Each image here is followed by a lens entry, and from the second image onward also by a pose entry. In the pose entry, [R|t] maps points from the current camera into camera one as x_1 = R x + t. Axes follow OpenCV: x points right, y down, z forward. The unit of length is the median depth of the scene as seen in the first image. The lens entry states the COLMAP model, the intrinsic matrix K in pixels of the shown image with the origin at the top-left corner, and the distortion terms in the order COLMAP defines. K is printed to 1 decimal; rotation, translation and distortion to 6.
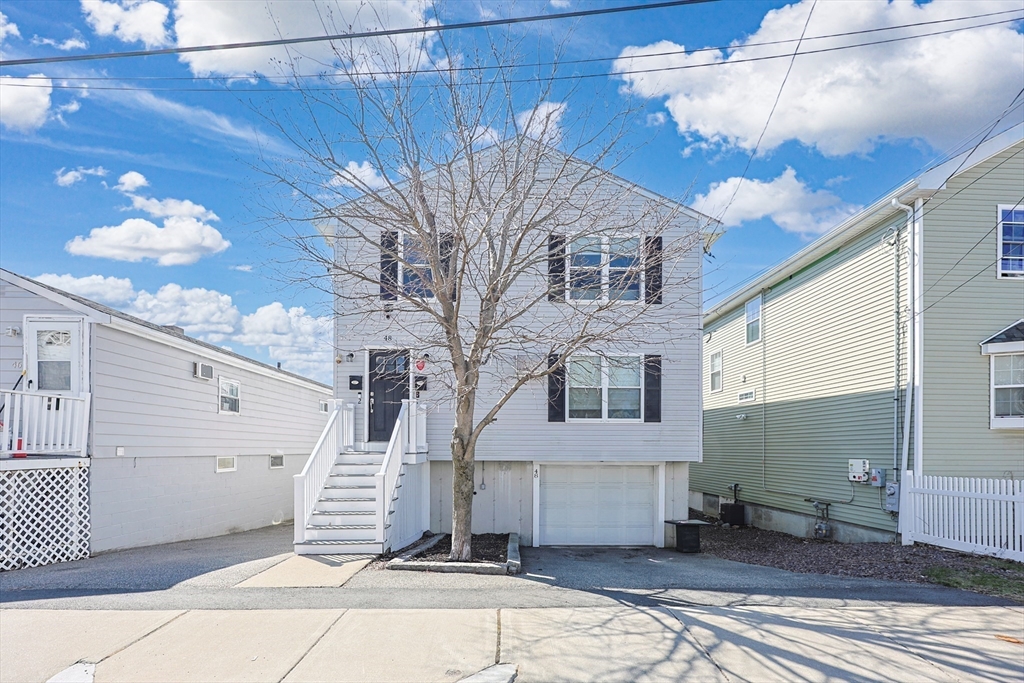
lens RADIAL K [[466.3, 0, 511.9], [0, 466.3, 376.4], [0, 0, 1]] dist [0.000355, 0.000287]
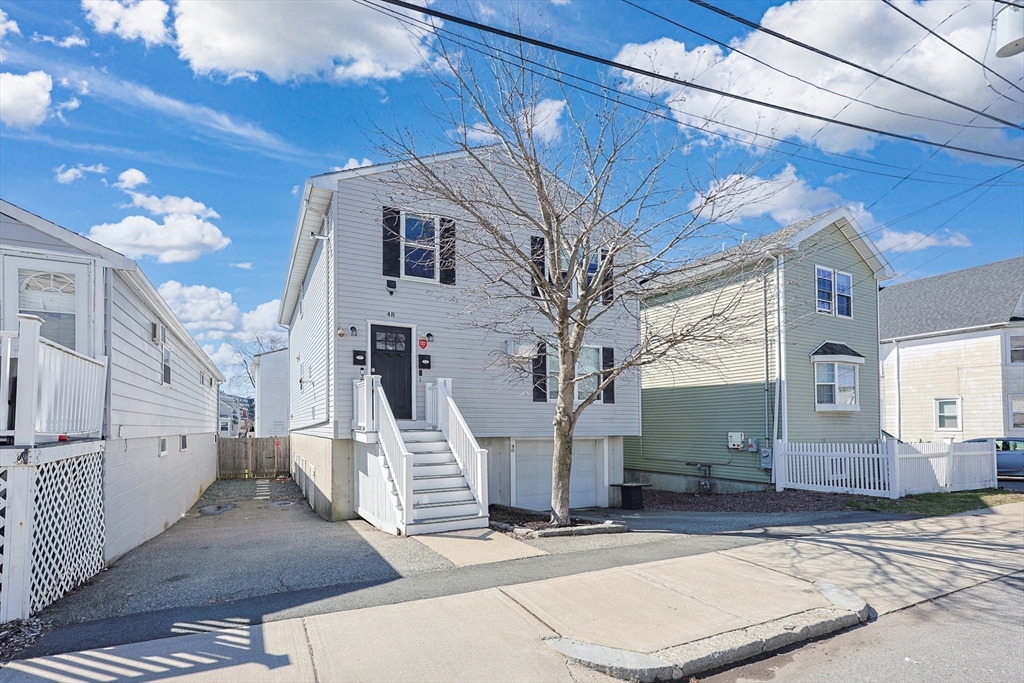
lens RADIAL K [[440.9, 0, 516.3], [0, 440.9, 346.9], [0, 0, 1]] dist [0.001143, -0.000074]
pose [[0.923372, 0.062869, 0.378724, -0.384694], [-0.053822, 0.997957, -0.034439, 0.004942], [-0.380115, 0.011416, 0.924869, 0.034035]]
